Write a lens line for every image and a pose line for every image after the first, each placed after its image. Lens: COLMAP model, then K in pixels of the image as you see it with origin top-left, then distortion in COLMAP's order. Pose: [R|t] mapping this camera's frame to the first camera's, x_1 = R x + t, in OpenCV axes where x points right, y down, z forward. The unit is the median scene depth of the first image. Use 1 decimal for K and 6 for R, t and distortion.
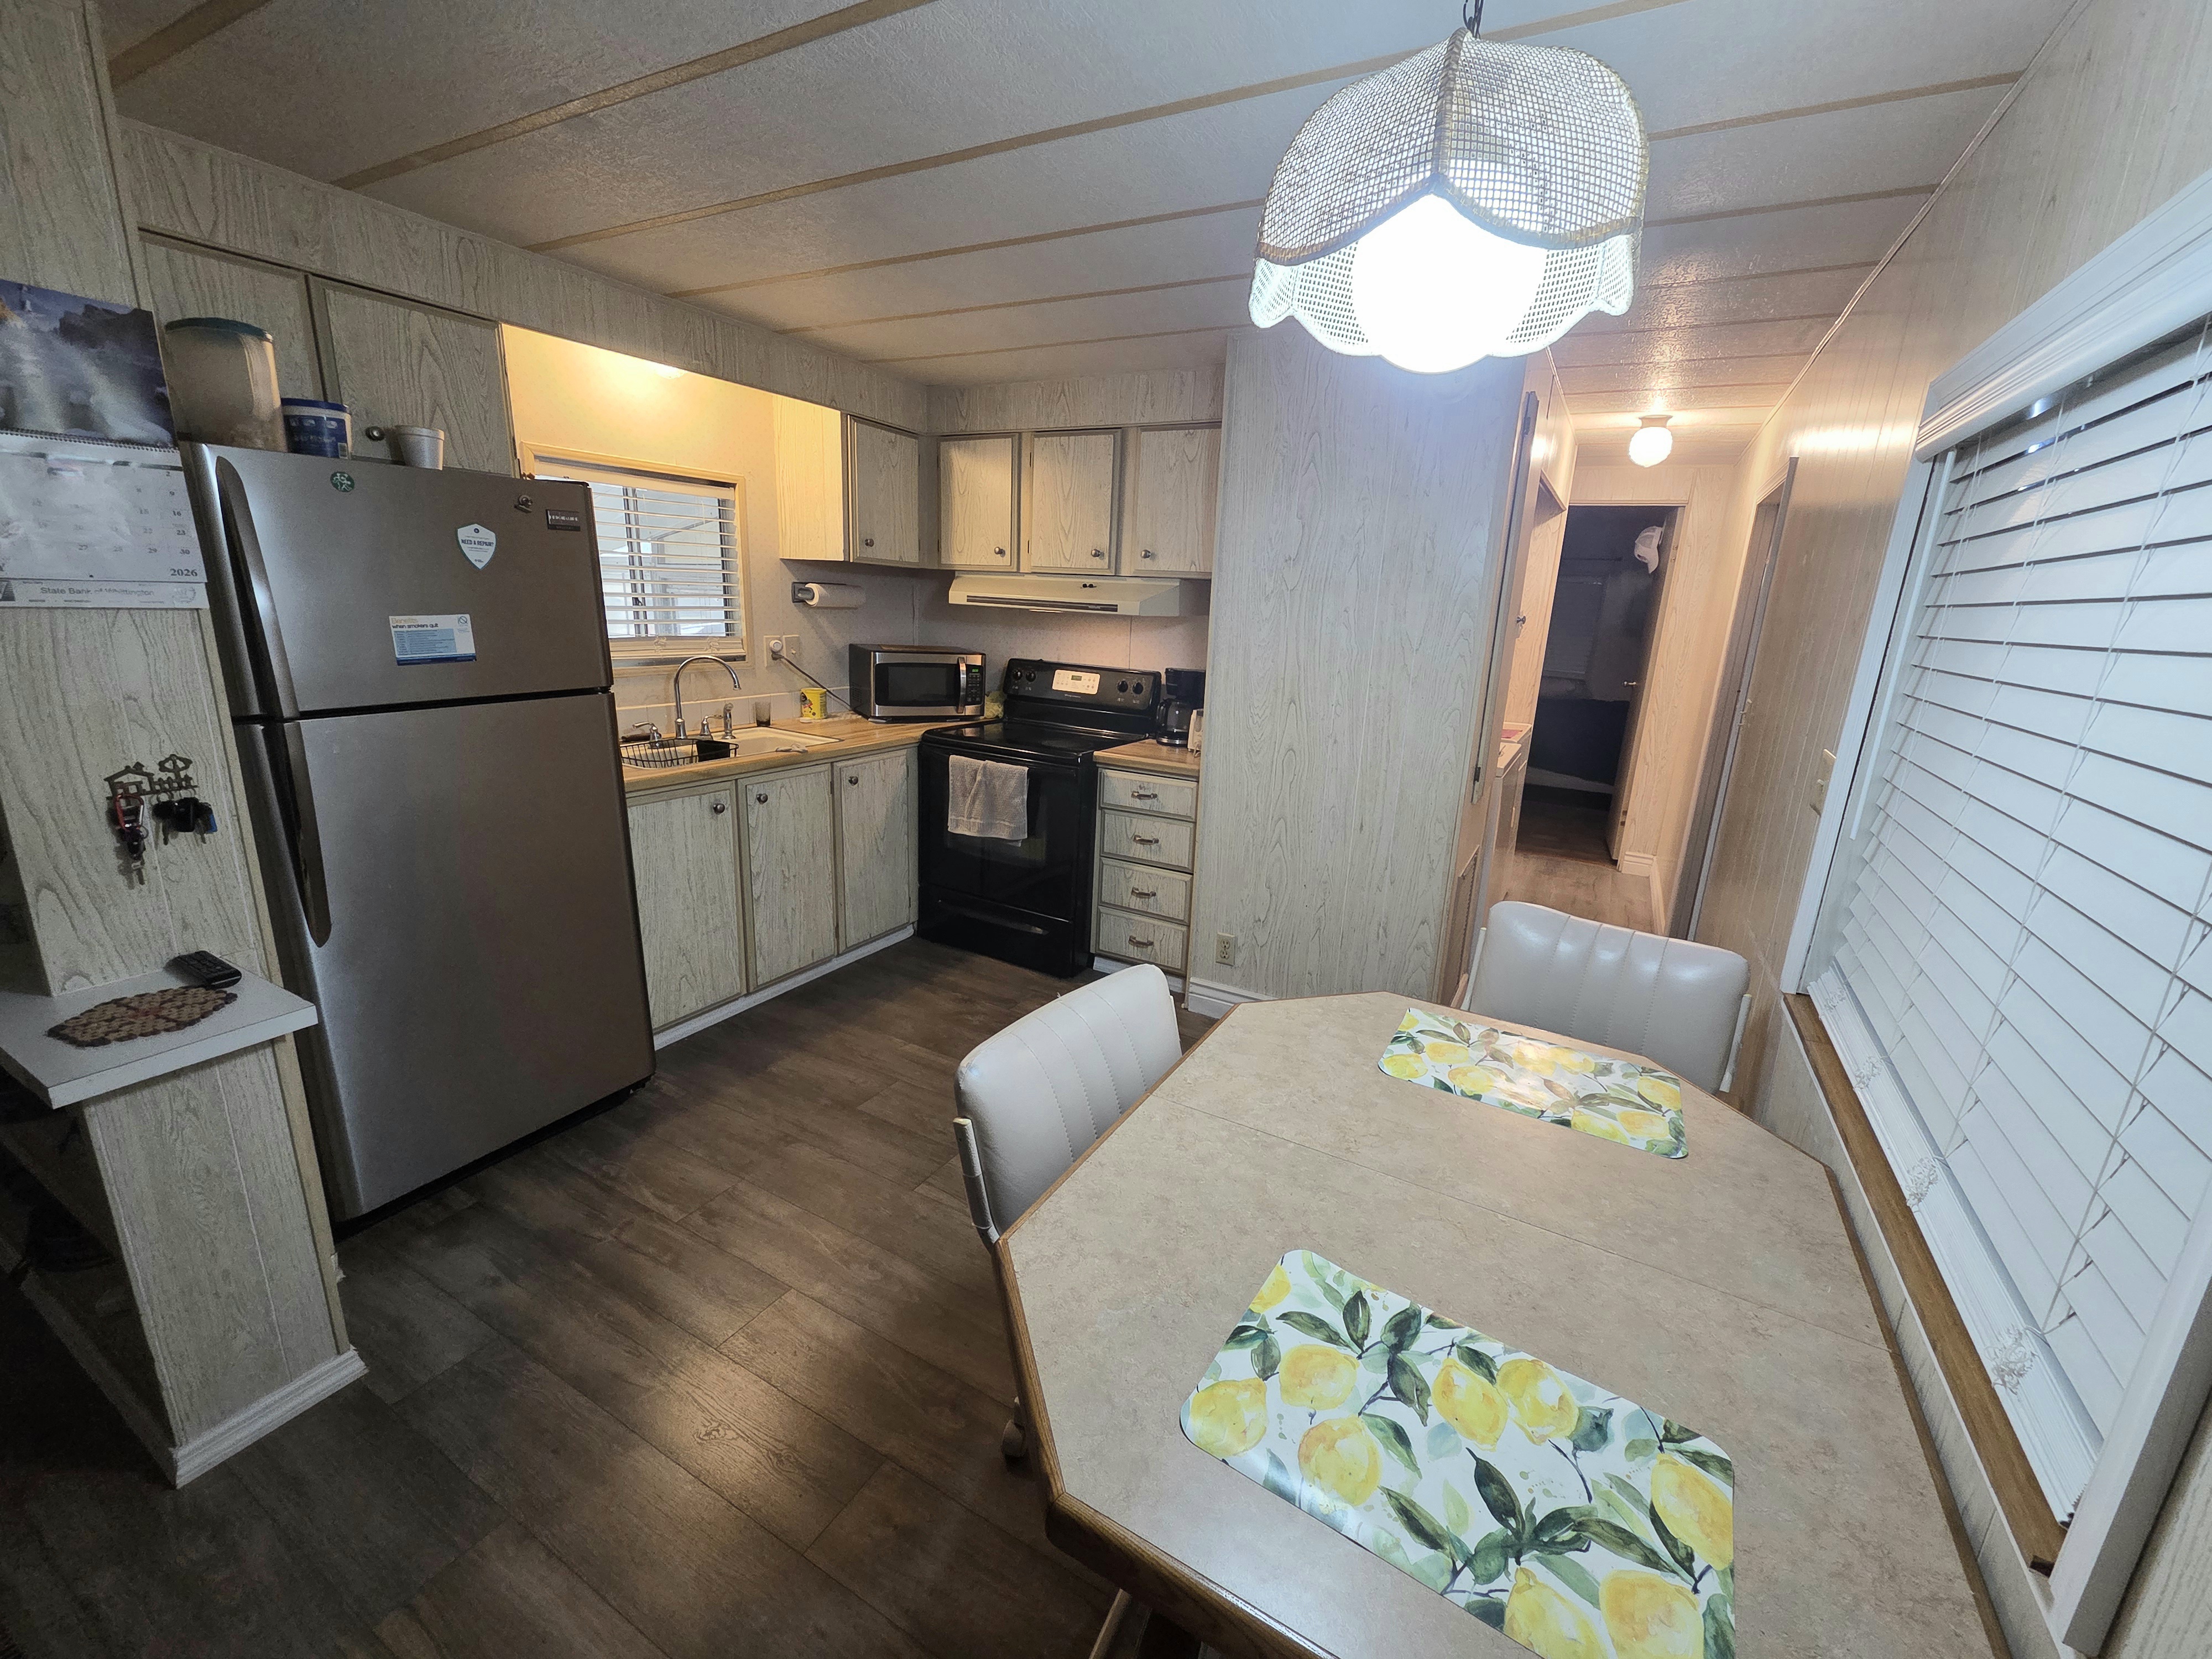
lens RADIAL K [[896.9, 0, 1104.6], [0, 896.9, 825.4], [0, 0, 1]] dist [0.000089, -0.001194]
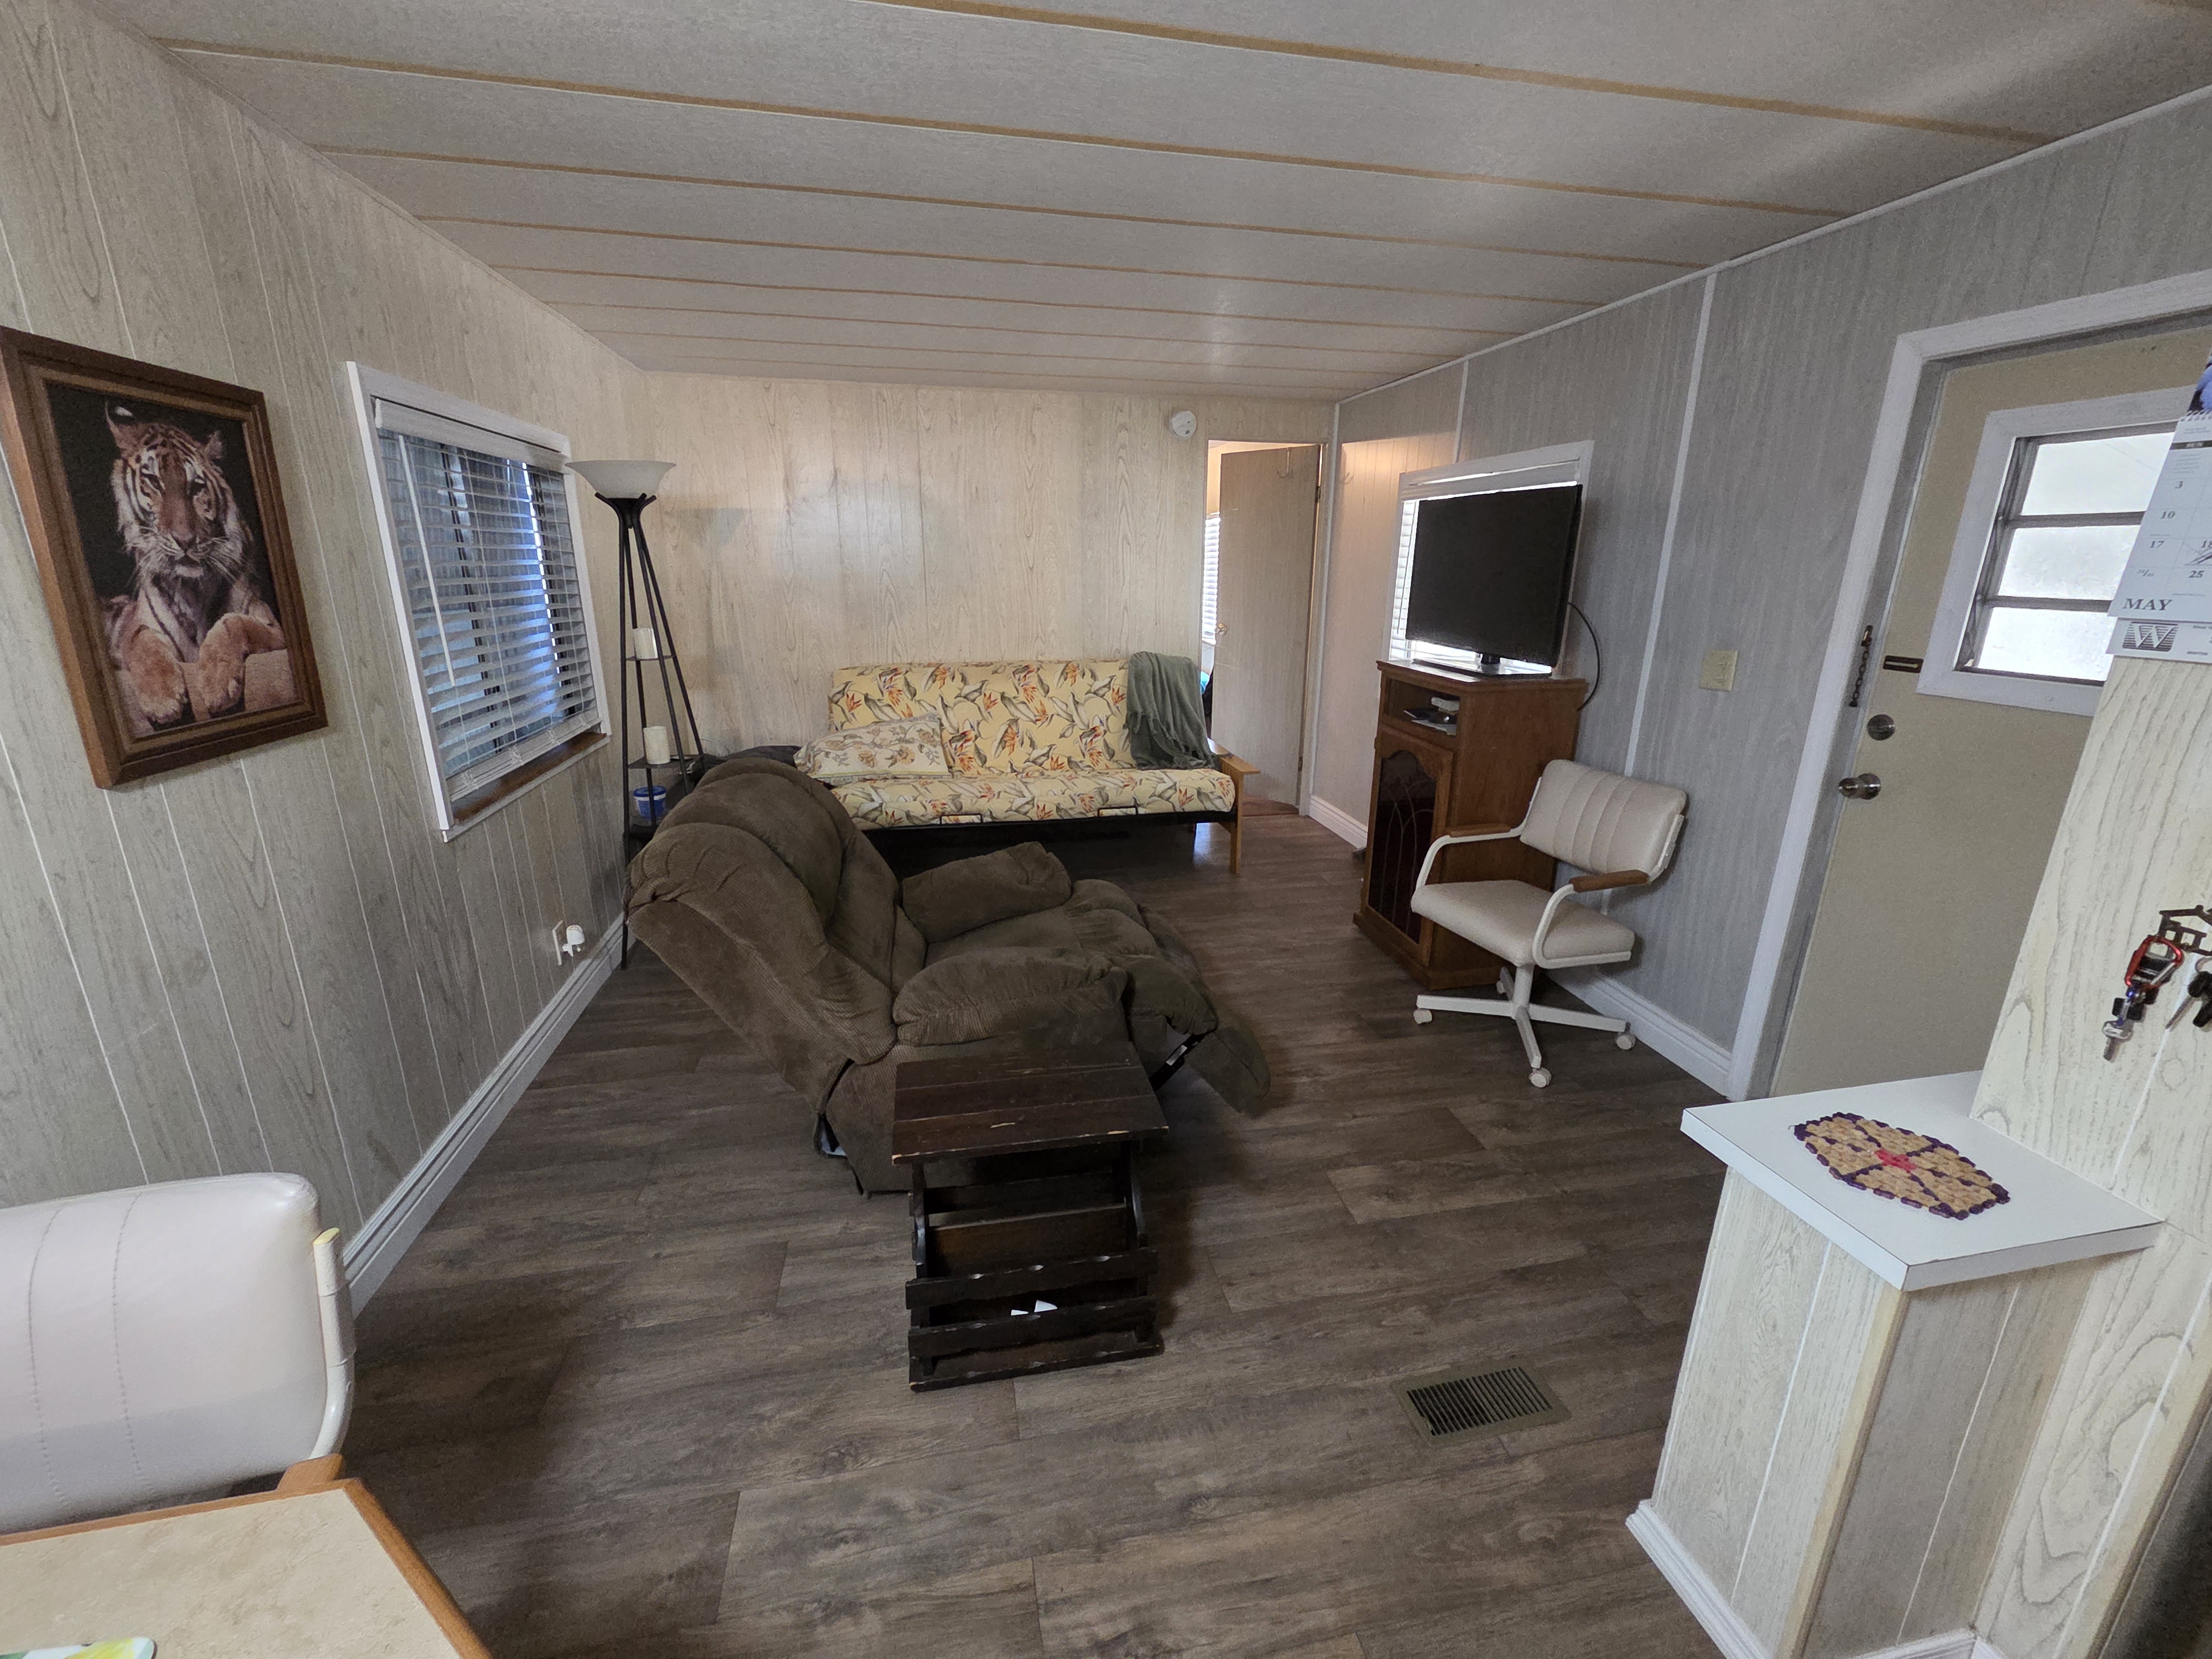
lens RADIAL K [[896.9, 0, 1118.4], [0, 896.9, 817.7], [0, 0, 1]] dist [0.000089, -0.001194]
pose [[-0.754994, 0.128111, -0.643095, -0.042516], [-0.208087, 0.883230, 0.420243, -0.123565], [0.621839, 0.451101, -0.640176, 0.474230]]
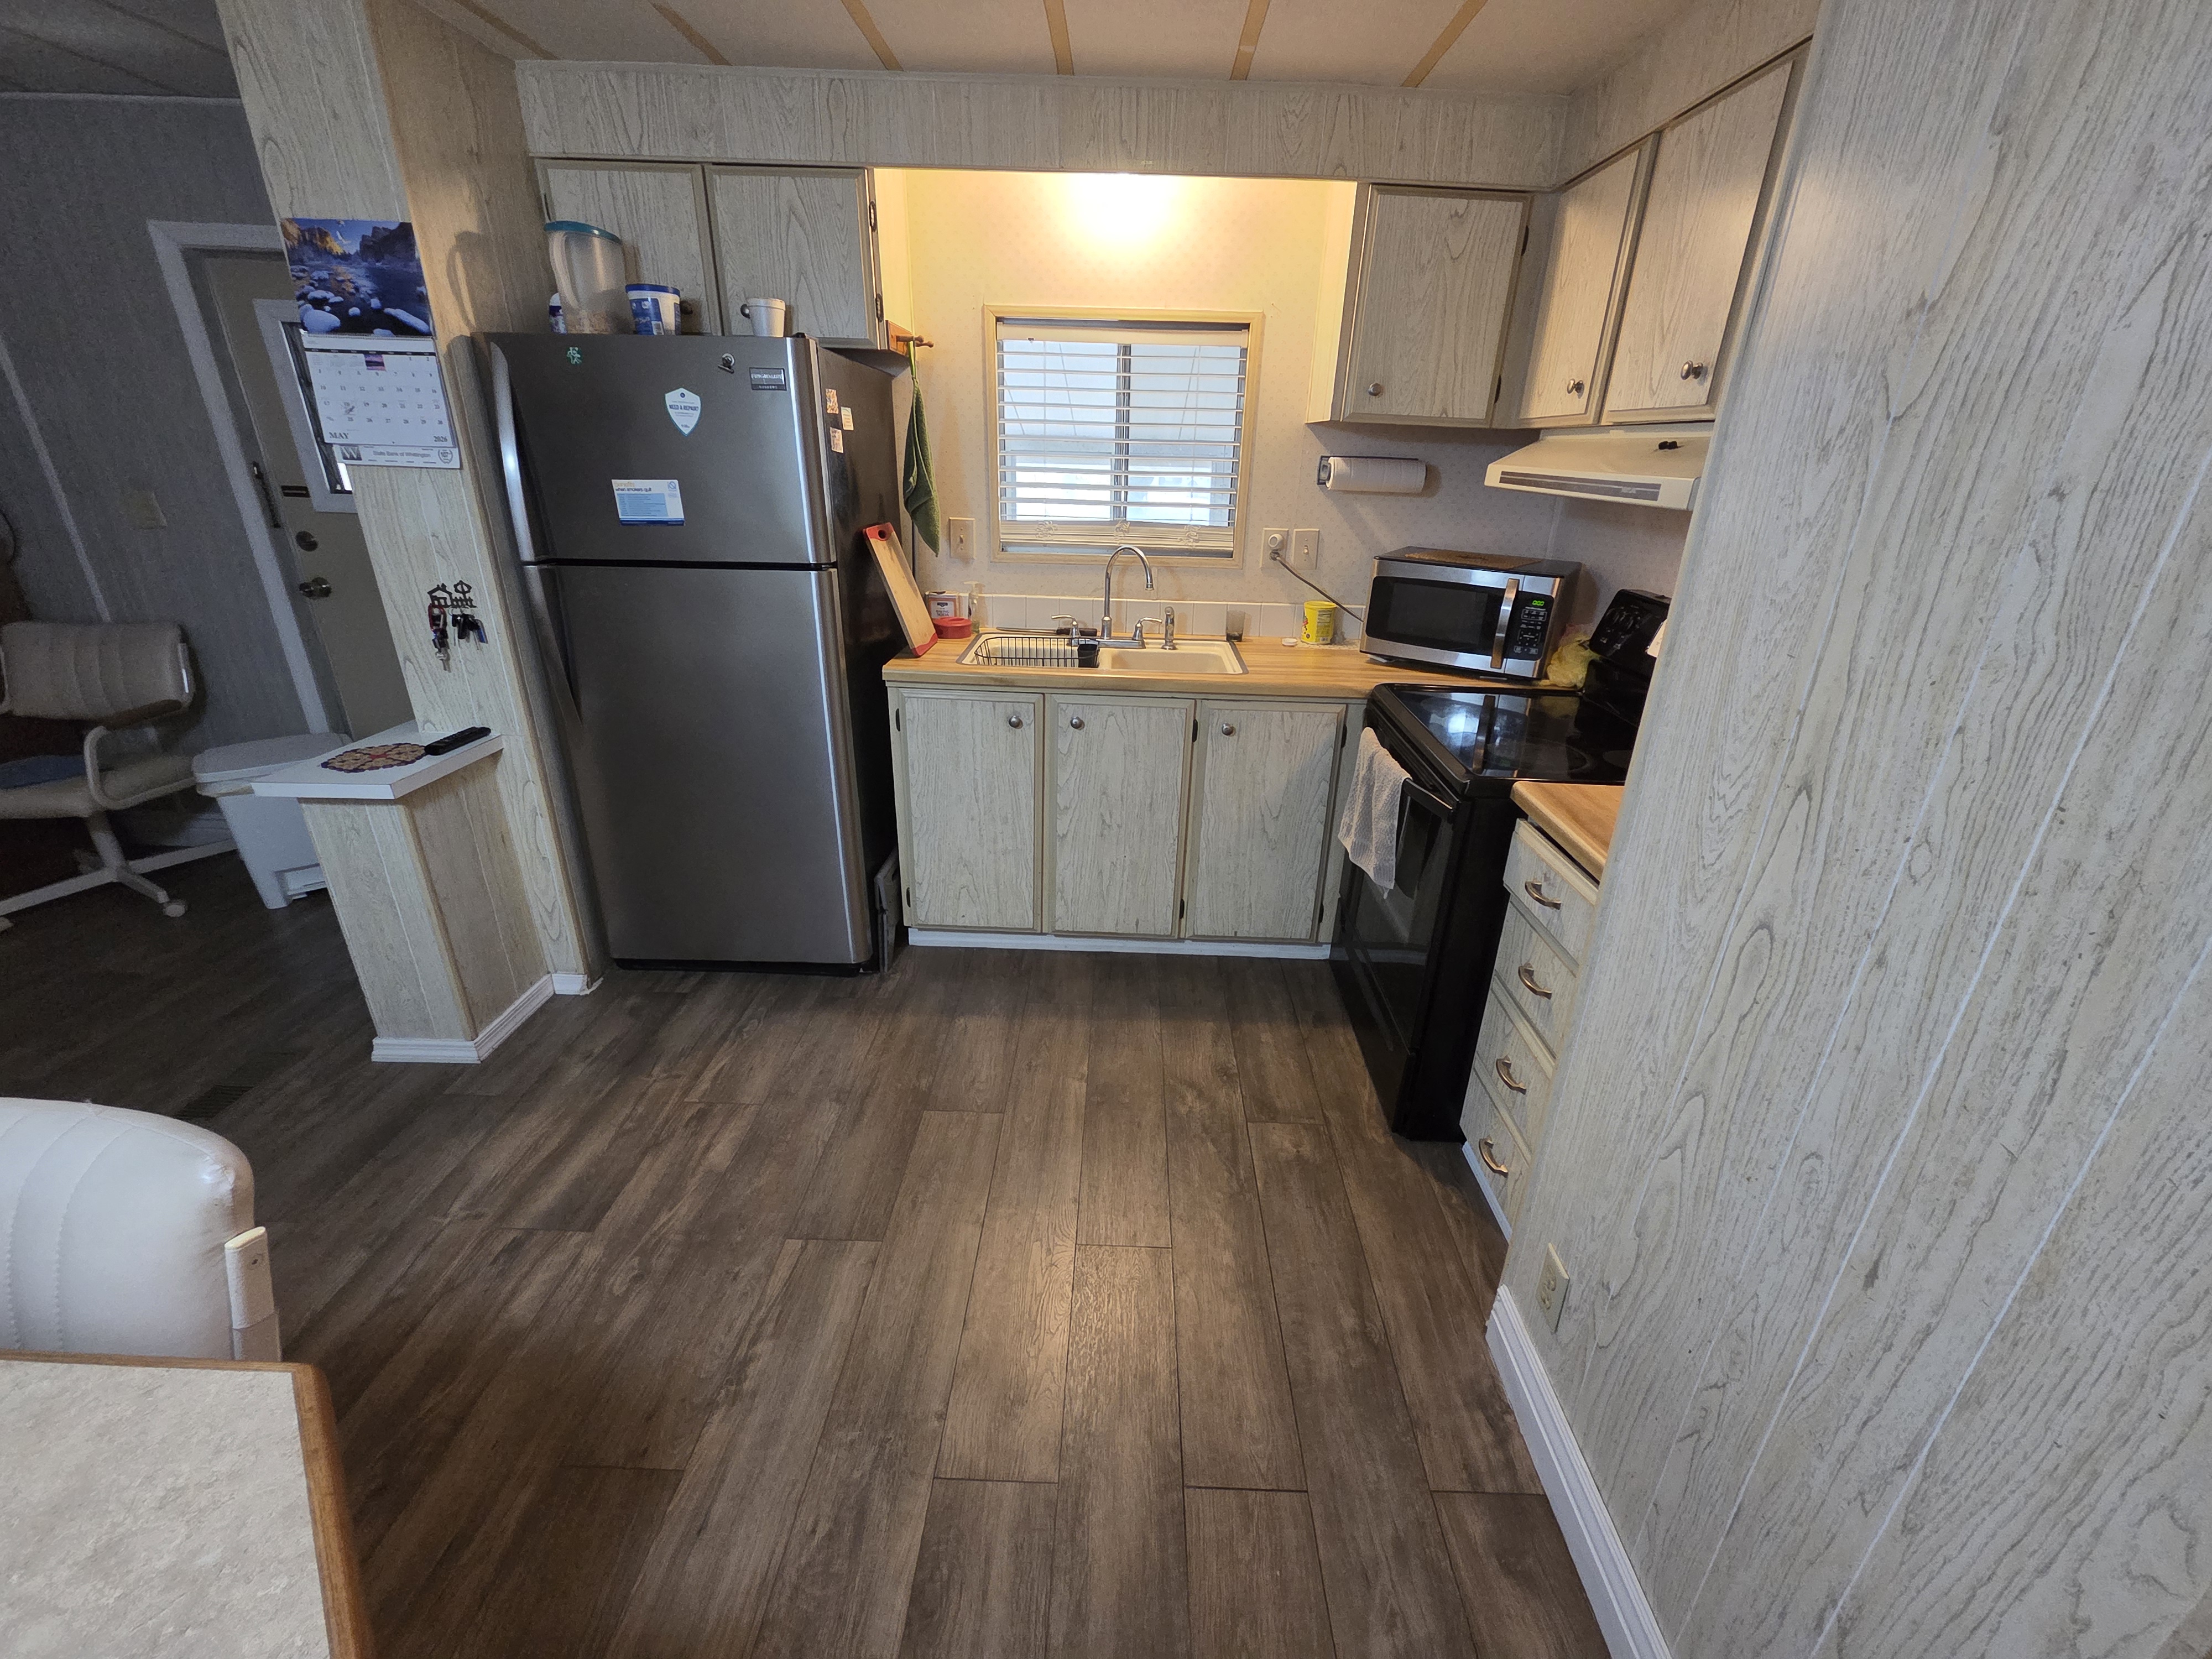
lens RADIAL K [[896.9, 0, 1112.8], [0, 896.9, 821.3], [0, 0, 1]] dist [0.000089, -0.001194]
pose [[0.476028, 0.308721, -0.823461, 0.359288], [-0.228357, 0.947632, 0.223264, -0.142797], [0.849265, 0.081763, 0.521598, 0.632137]]
